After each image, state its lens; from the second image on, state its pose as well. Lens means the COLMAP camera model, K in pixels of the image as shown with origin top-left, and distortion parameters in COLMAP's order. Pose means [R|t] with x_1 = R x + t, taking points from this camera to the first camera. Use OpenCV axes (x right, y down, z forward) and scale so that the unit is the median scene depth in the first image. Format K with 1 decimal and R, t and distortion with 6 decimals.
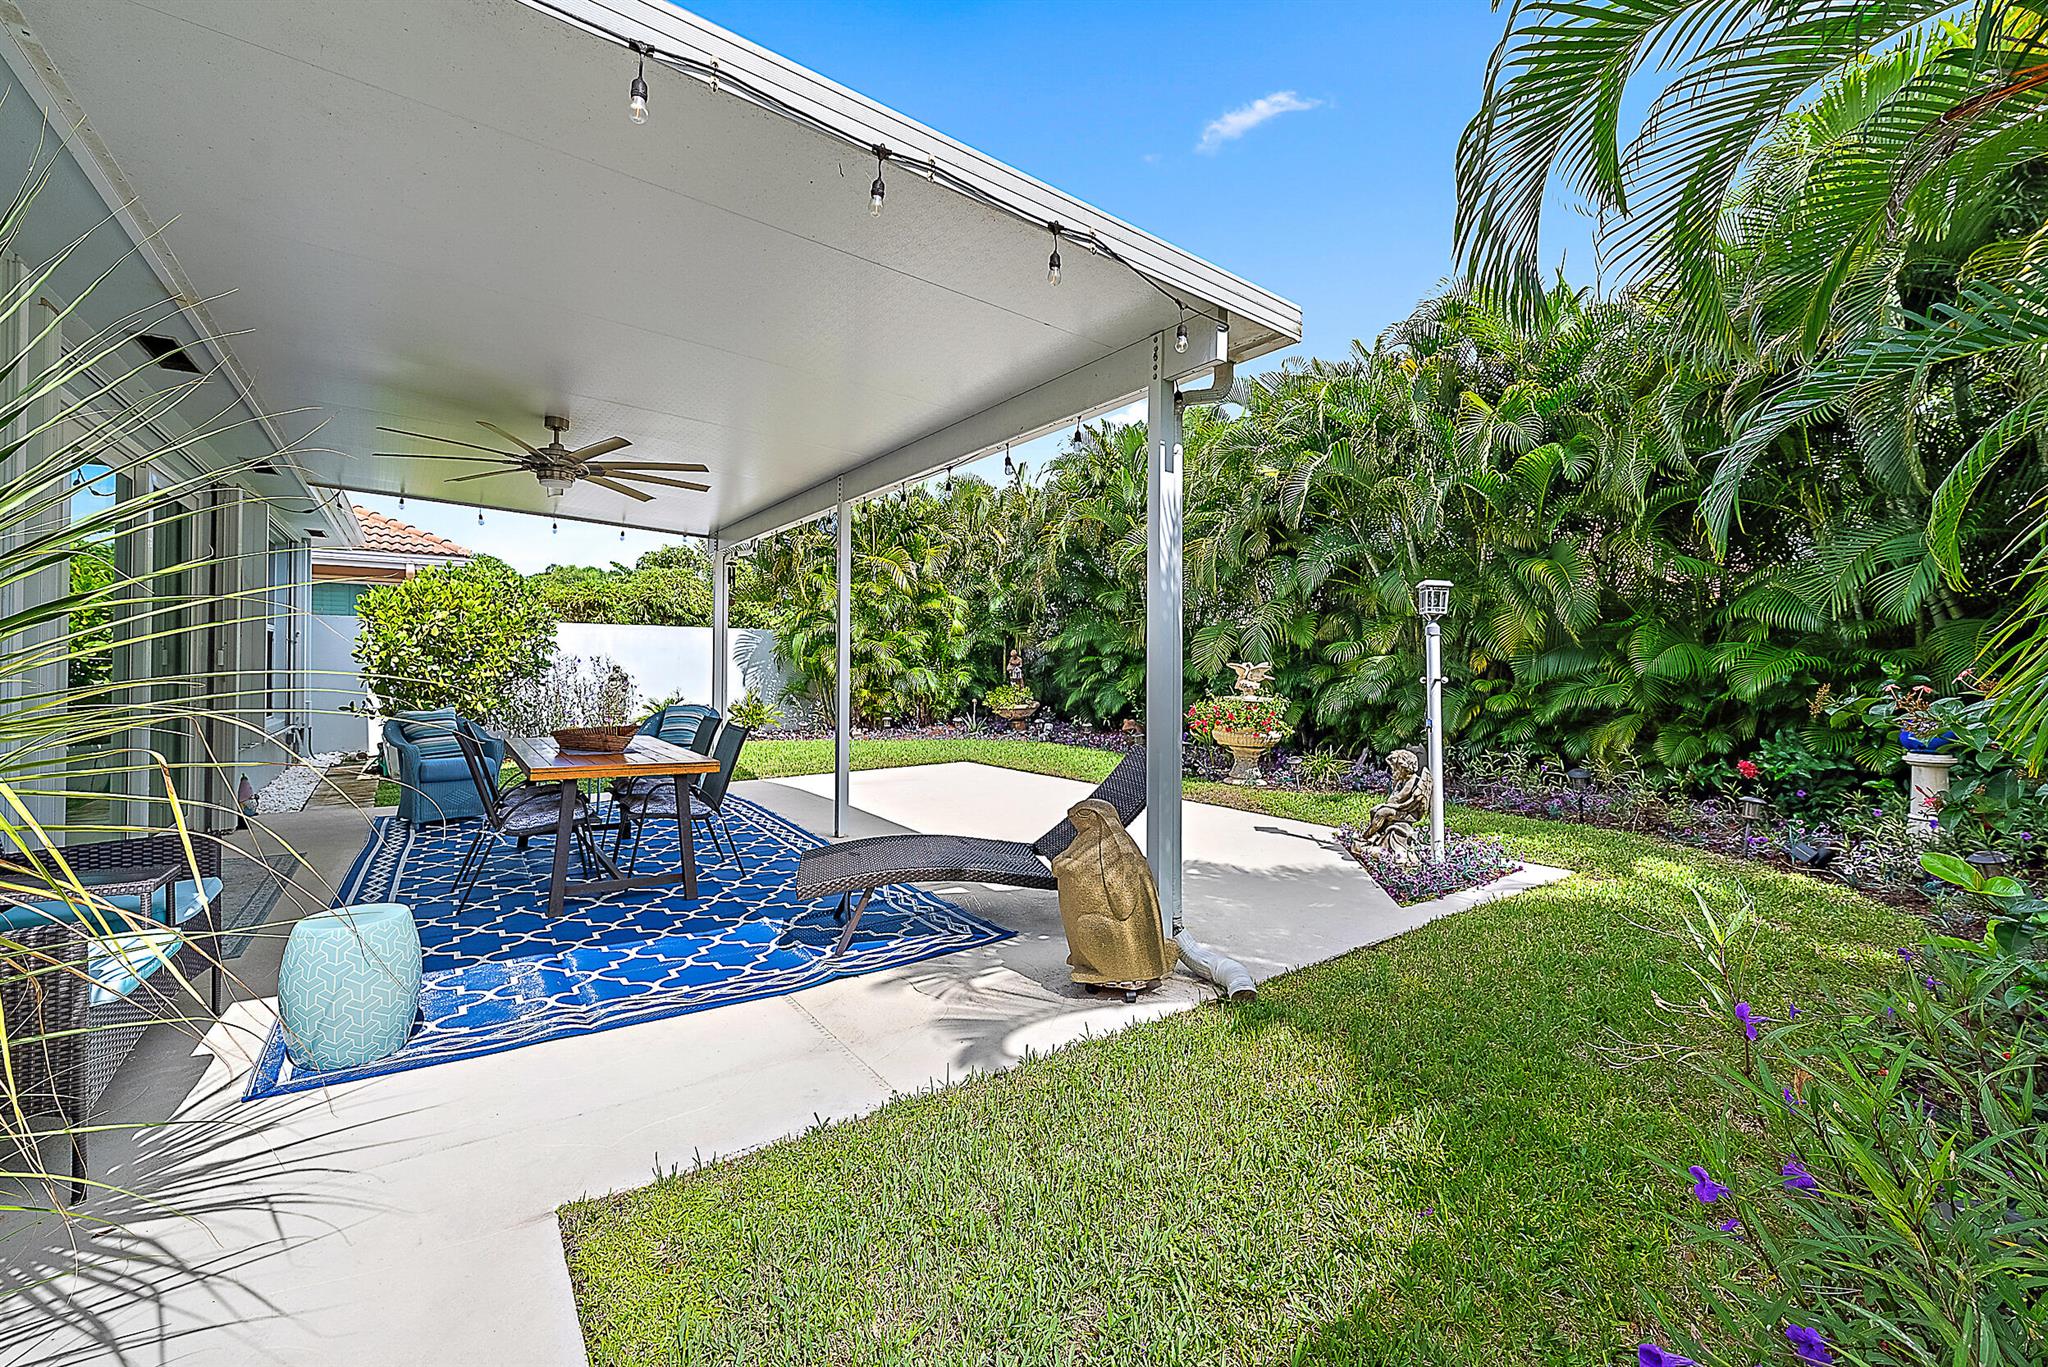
lens RADIAL K [[876.4, 0, 1030.0], [0, 876.4, 672.7], [0, 0, 1]] dist [-0.002860, 0.000951]
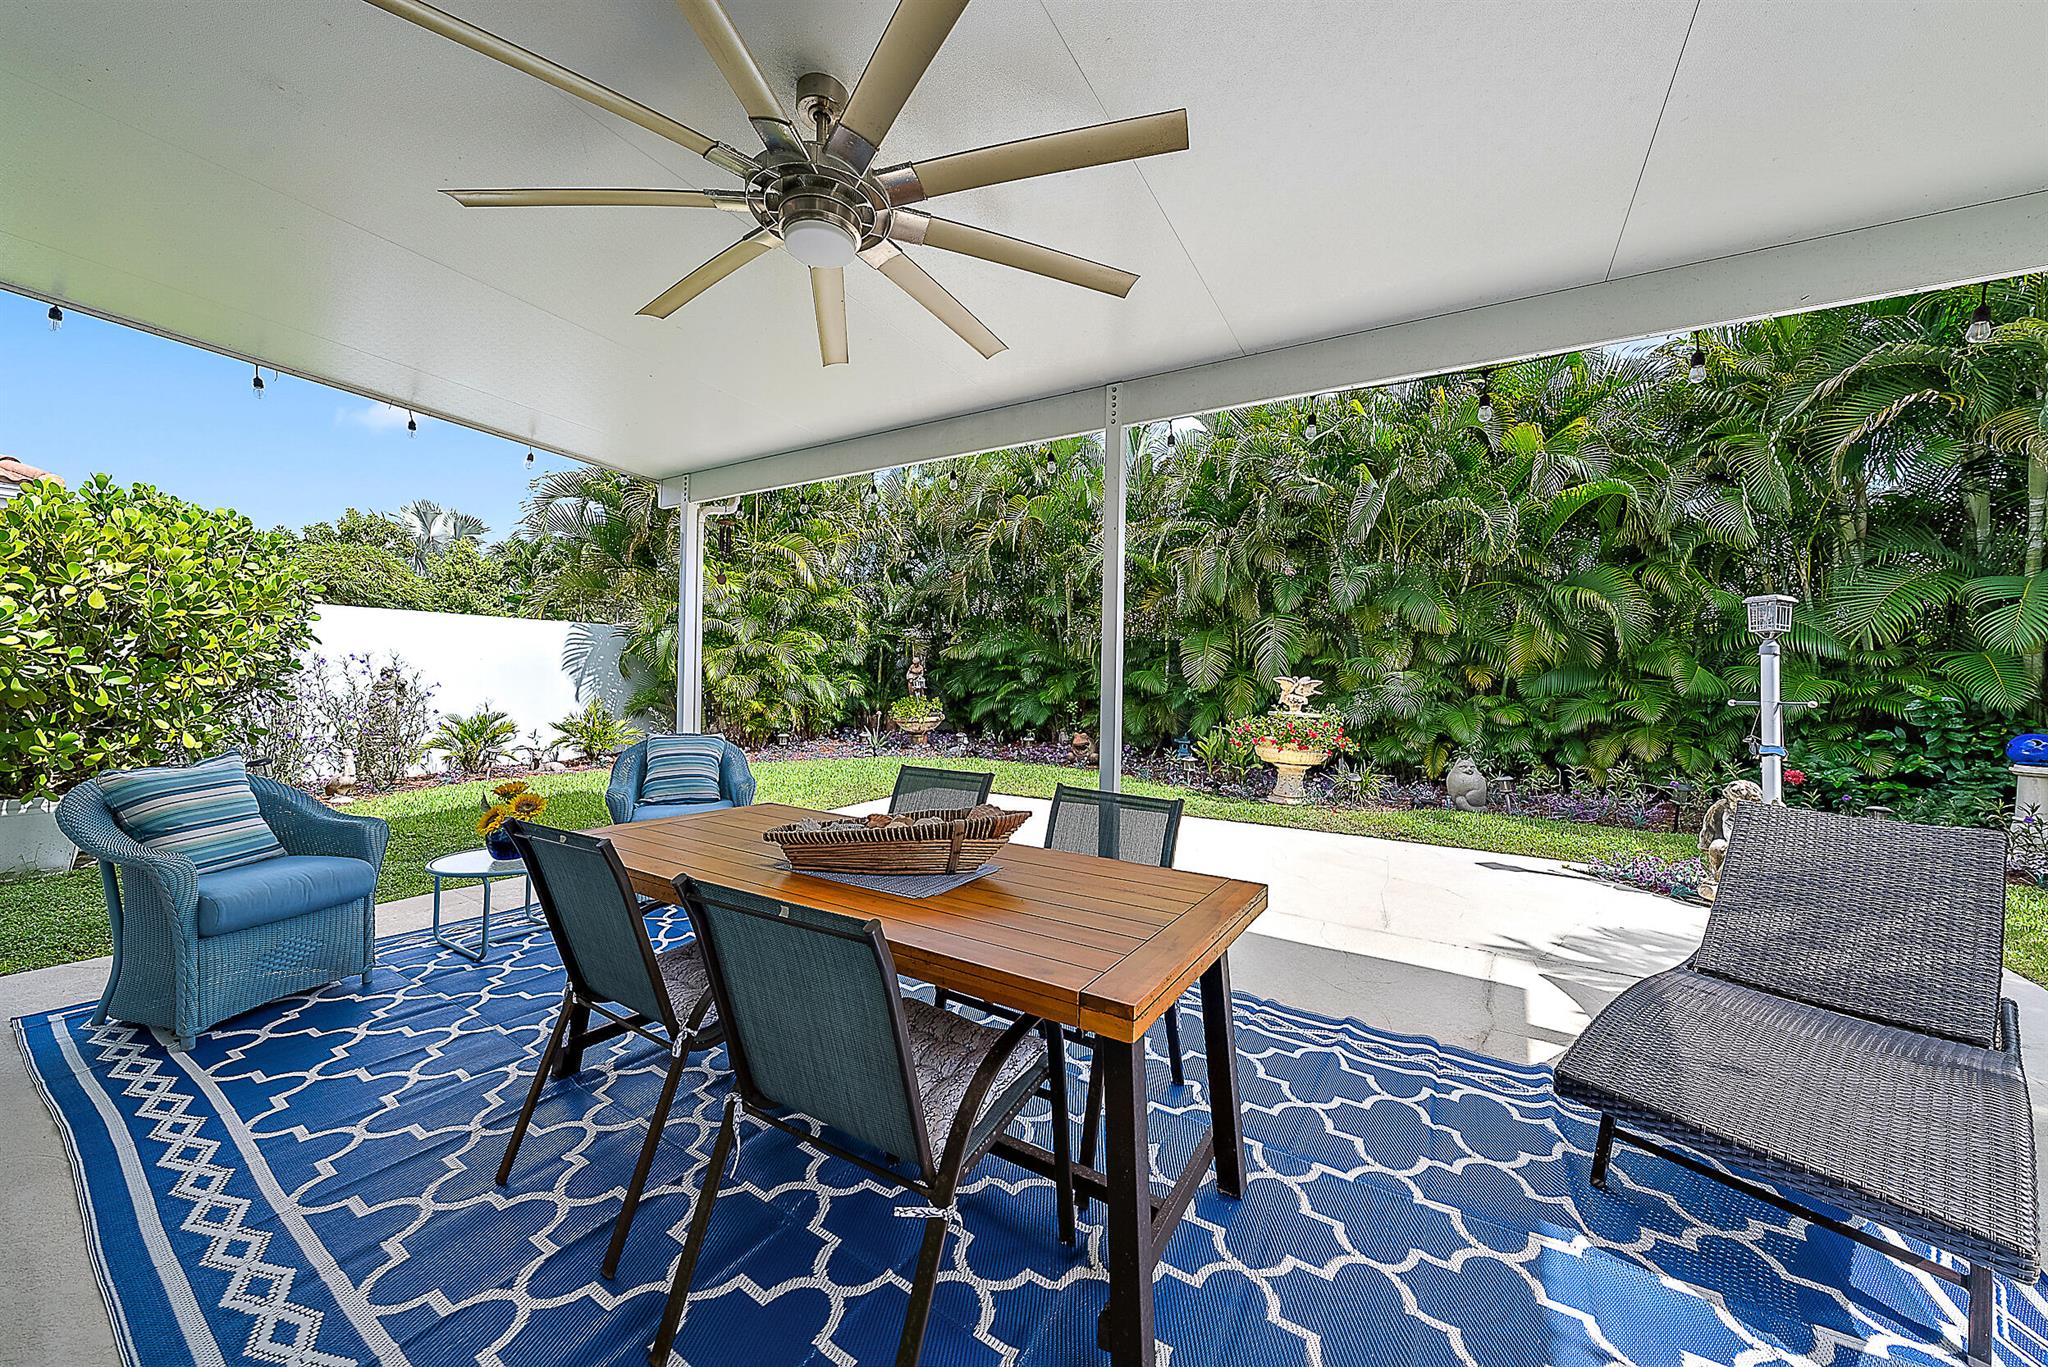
lens RADIAL K [[731.4, 0, 1029.6], [0, 731.4, 683.8], [0, 0, 1]] dist [-0.000670, -0.000038]
pose [[0.913866, 0.006552, 0.405962, -0.268238], [-0.009831, 0.999934, 0.005992, -0.004297], [-0.405896, -0.009467, 0.913870, 0.290934]]
